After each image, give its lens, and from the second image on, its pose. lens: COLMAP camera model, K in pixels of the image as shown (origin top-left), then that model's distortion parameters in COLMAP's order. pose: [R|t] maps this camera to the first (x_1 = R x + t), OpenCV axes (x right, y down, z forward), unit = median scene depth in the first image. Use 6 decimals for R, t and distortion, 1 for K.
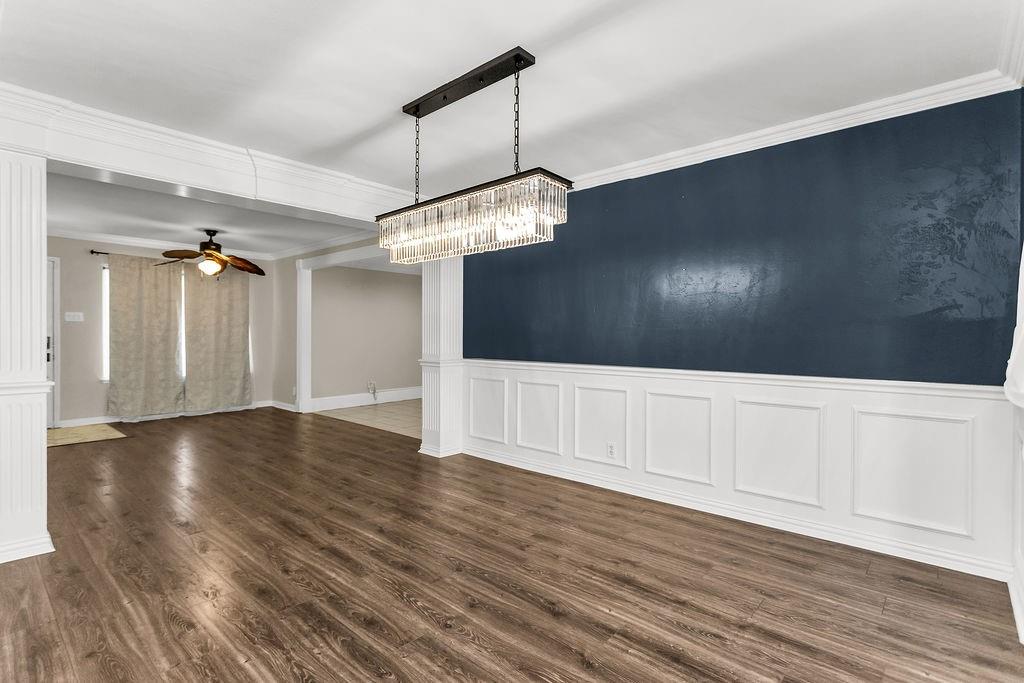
lens RADIAL K [[494.3, 0, 510.7], [0, 494.3, 338.4], [0, 0, 1]] dist [0.001572, 0.001562]
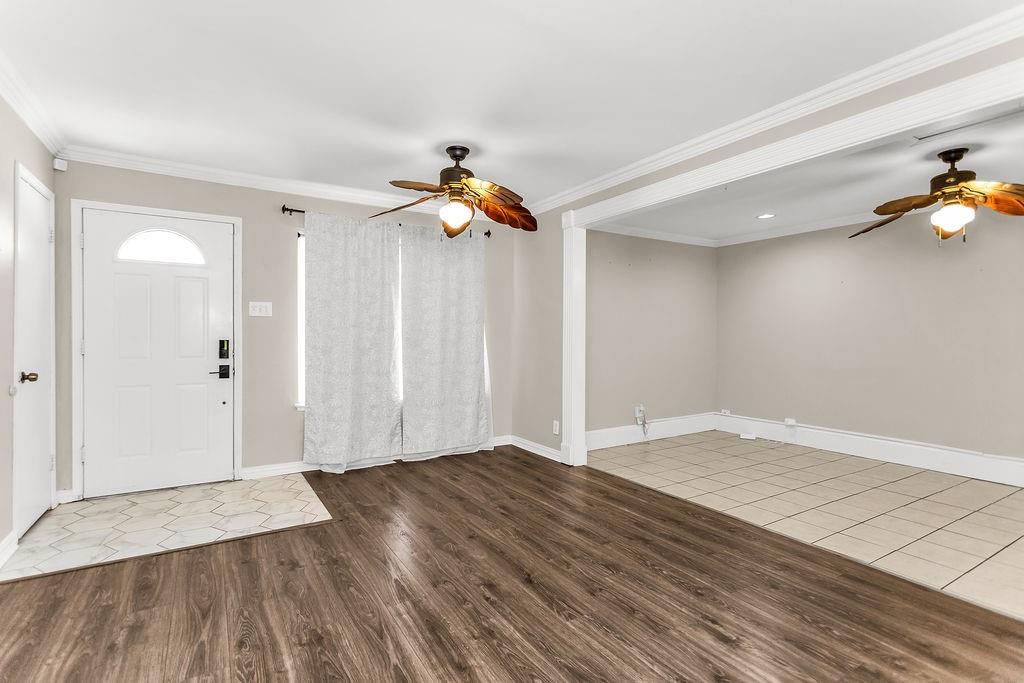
lens RADIAL K [[494.3, 0, 510.7], [0, 494.3, 338.4], [0, 0, 1]] dist [0.001572, 0.001562]
pose [[0.958422, -0.001372, -0.285351, -0.708278], [0.000170, 0.999991, -0.004237, -0.003876], [0.285354, 0.004013, 0.958414, 0.877217]]
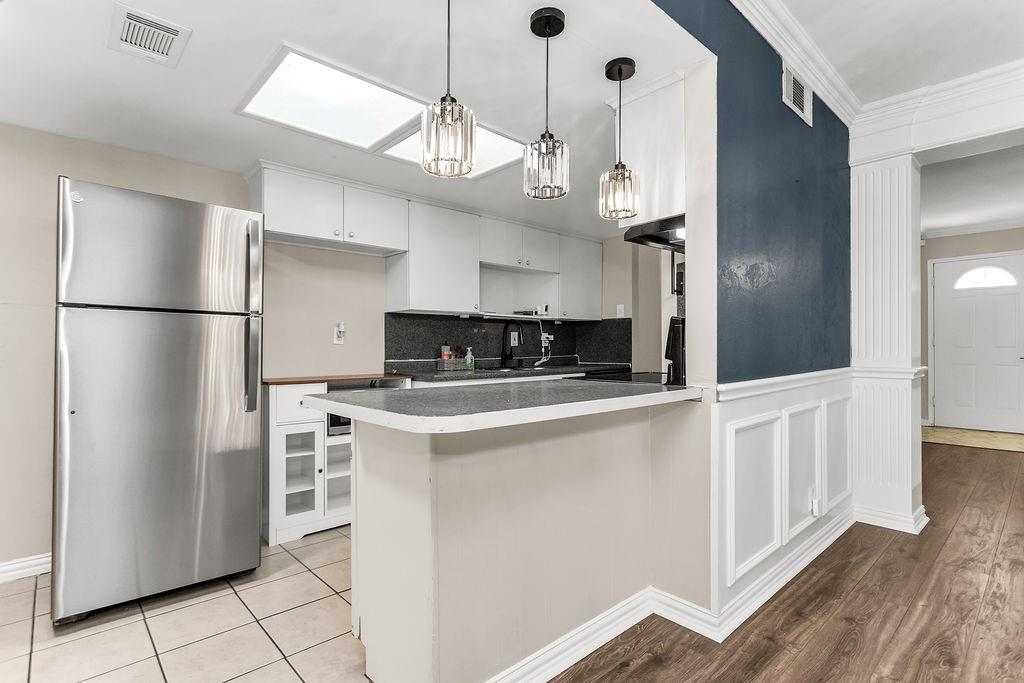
lens RADIAL K [[498.9, 0, 508.5], [0, 498.9, 348.1], [0, 0, 1]] dist [0.001004, 0.000813]
pose [[-0.096363, -0.001077, -0.995346, 0.148672], [-0.000212, 0.999999, -0.001061, 0.036907], [0.995346, 0.000108, -0.096363, 0.211891]]
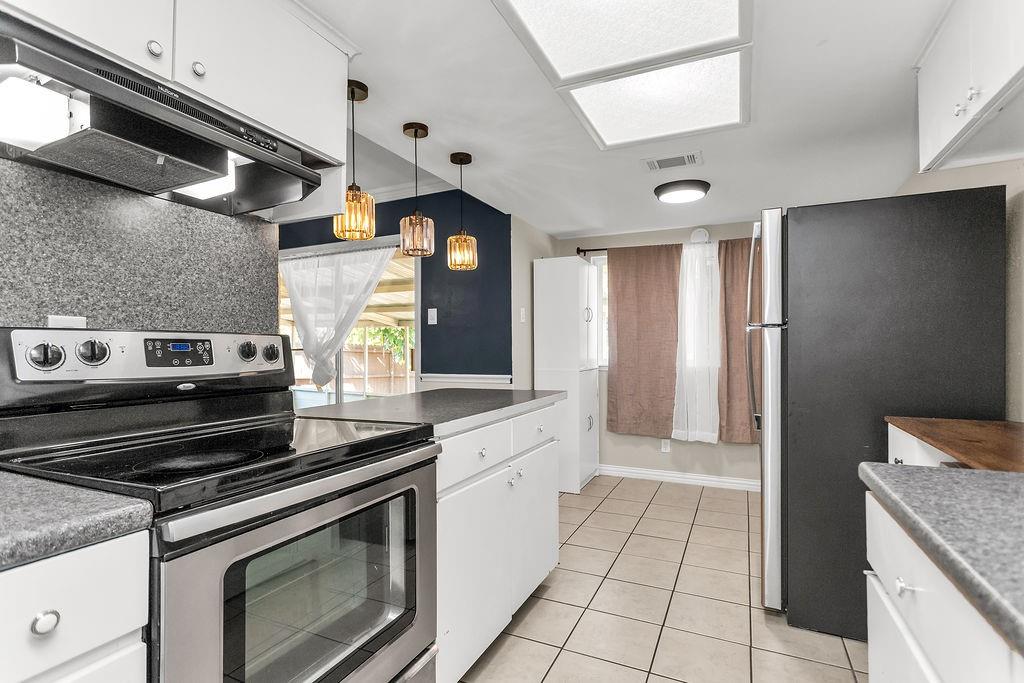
lens RADIAL K [[498.9, 0, 508.5], [0, 498.9, 348.1], [0, 0, 1]] dist [0.001004, 0.000813]
pose [[-0.290048, 0.002179, 0.957010, -1.006224], [0.010943, 0.999940, 0.001040, 0.013552], [-0.956950, 0.010774, -0.290054, 0.280632]]
